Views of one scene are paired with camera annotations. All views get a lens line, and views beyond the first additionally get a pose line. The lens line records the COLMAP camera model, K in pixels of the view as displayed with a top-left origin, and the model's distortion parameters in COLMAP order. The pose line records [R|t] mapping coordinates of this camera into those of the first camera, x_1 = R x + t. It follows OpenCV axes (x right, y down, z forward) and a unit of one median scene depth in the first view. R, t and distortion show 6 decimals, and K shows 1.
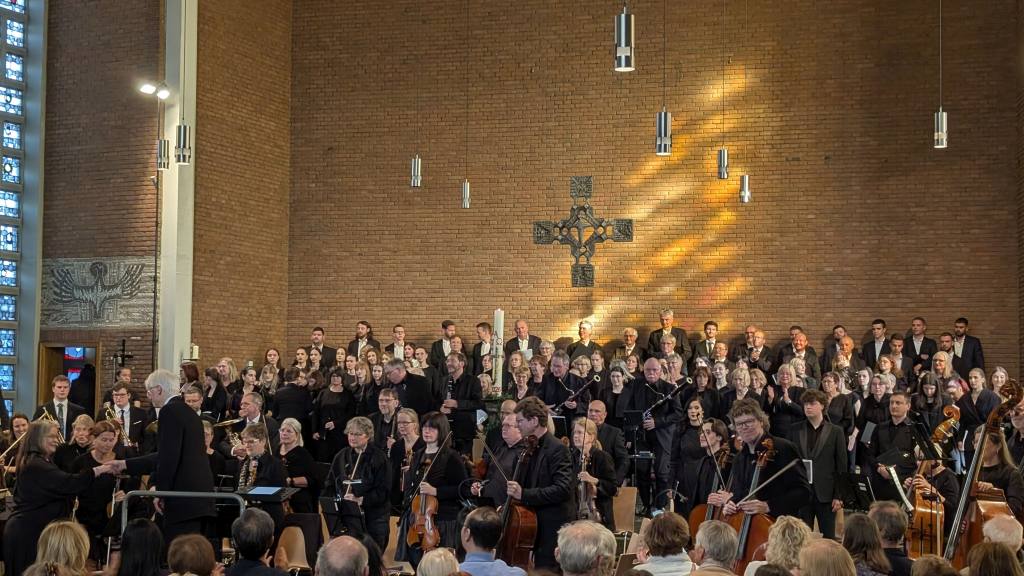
lens RADIAL K [[1461.0, 0, 512.0], [0, 1461.0, 288.0], [0, 0, 1]] dist [0.010852, -0.057822]
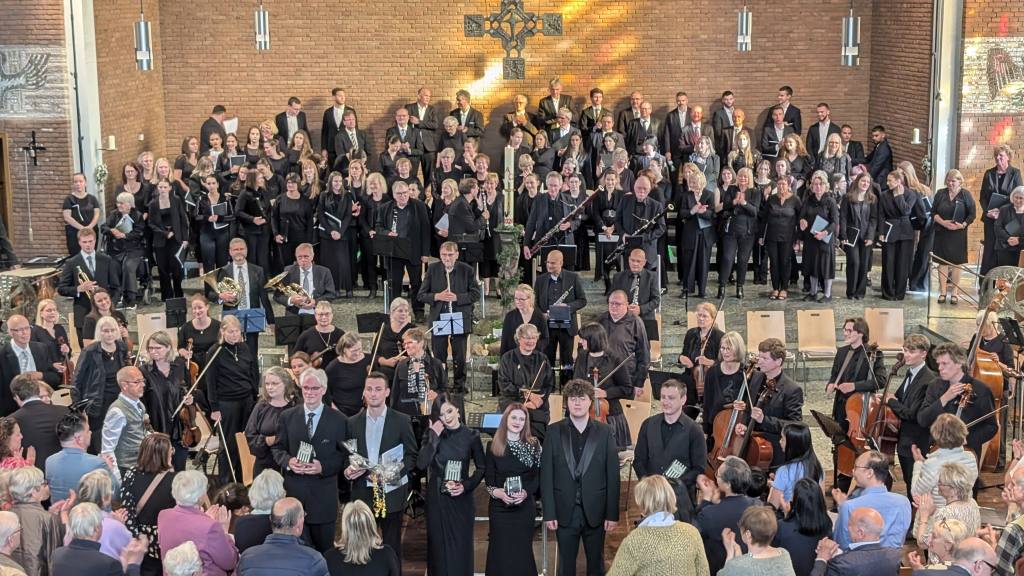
lens RADIAL K [[1461.0, 0, 512.0], [0, 1461.0, 288.0], [0, 0, 1]] dist [0.010852, -0.057822]
pose [[0.972021, -0.061888, 0.226596, -0.180840], [0.002831, 0.967683, 0.252153, -0.108515], [-0.234878, -0.244457, 0.940783, -0.023789]]
